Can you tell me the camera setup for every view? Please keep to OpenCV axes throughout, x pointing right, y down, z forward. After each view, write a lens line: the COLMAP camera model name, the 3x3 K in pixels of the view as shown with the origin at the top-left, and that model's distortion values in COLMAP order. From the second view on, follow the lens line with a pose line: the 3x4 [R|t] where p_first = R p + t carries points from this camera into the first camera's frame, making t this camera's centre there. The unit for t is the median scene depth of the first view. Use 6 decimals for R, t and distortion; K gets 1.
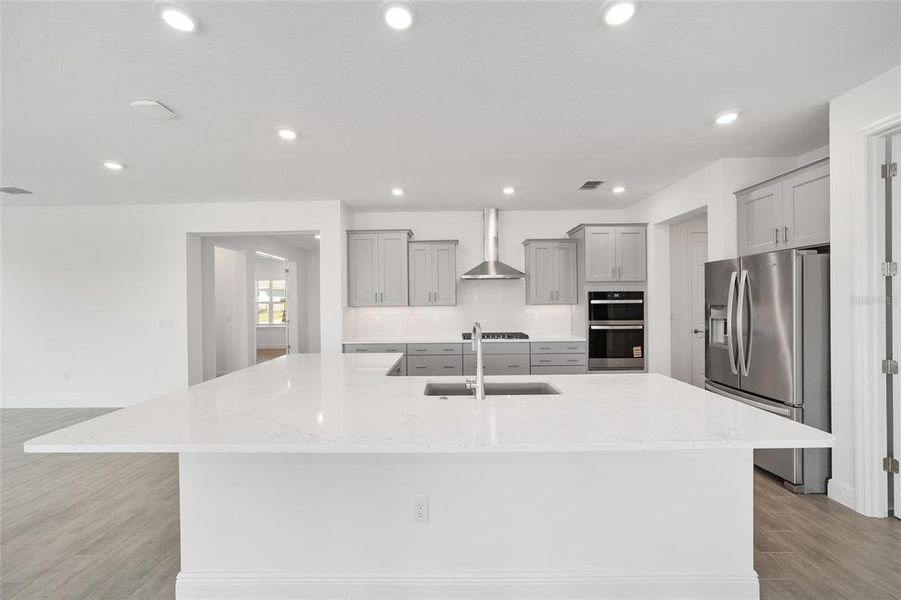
lens RADIAL K [[348.0, 0, 453.1], [0, 348.0, 299.9], [0, 0, 1]] dist [-0.015471, 0.000311]
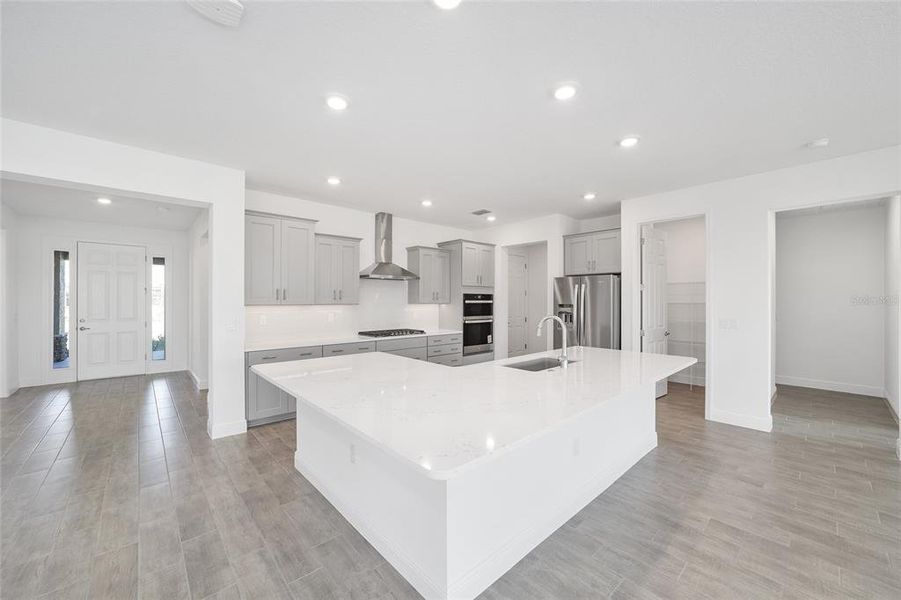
lens RADIAL K [[348.0, 0, 453.1], [0, 348.0, 299.9], [0, 0, 1]] dist [-0.015471, 0.000311]
pose [[0.734045, 0.011372, 0.679006, -0.495723], [-0.010899, 0.999928, -0.004963, 0.005691], [-0.679014, -0.003758, 0.734116, 0.097249]]
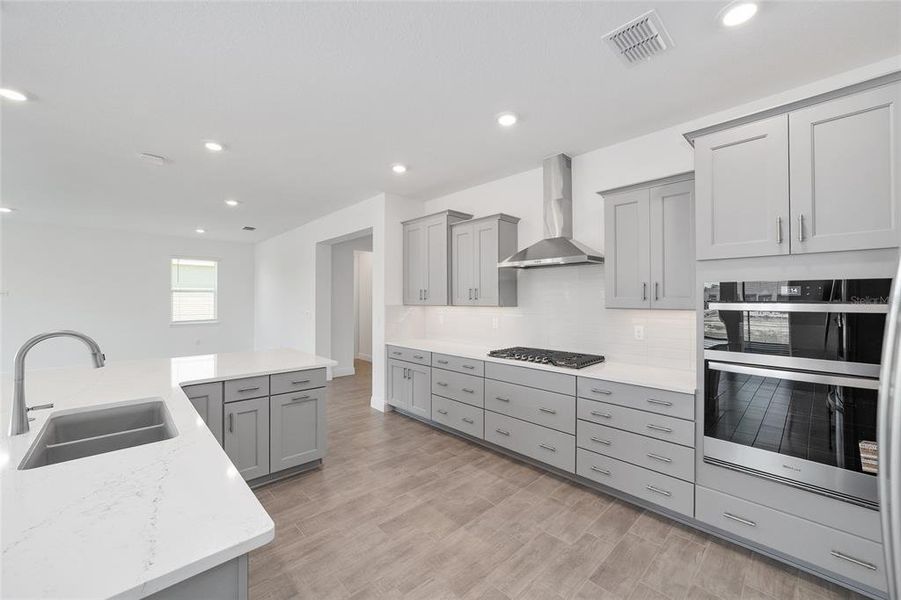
lens RADIAL K [[348.0, 0, 453.1], [0, 348.0, 299.9], [0, 0, 1]] dist [-0.015471, 0.000311]
pose [[0.701450, 0.012447, -0.712610, 0.477335], [-0.002247, 0.999881, 0.015253, -0.008679], [0.712715, -0.009098, 0.701394, 0.463917]]
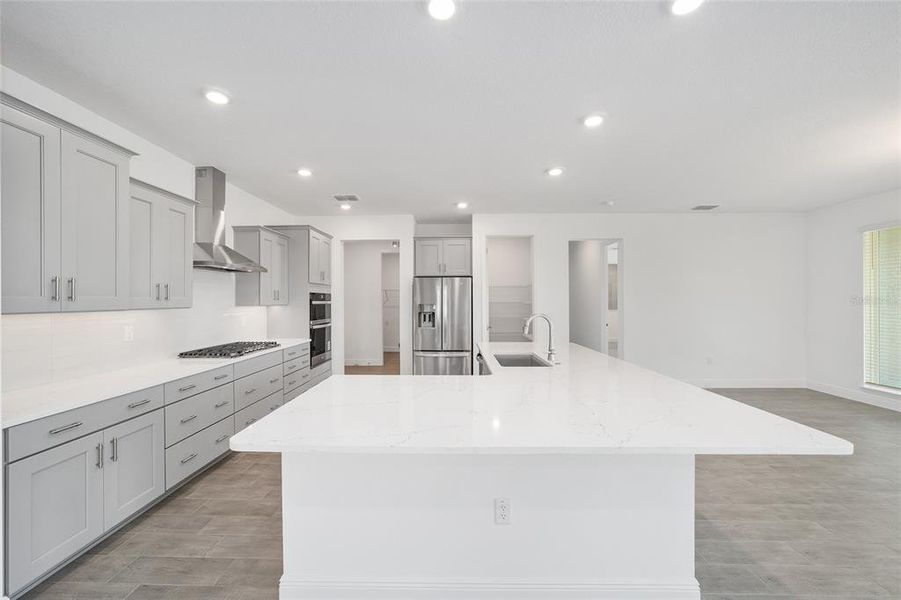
lens RADIAL K [[348.0, 0, 453.1], [0, 348.0, 299.9], [0, 0, 1]] dist [-0.015471, 0.000311]
pose [[0.015911, 0.011584, 0.999806, -0.623919], [0.001979, 0.999931, -0.011617, 0.010040], [-0.999871, 0.002163, 0.015887, 0.562820]]
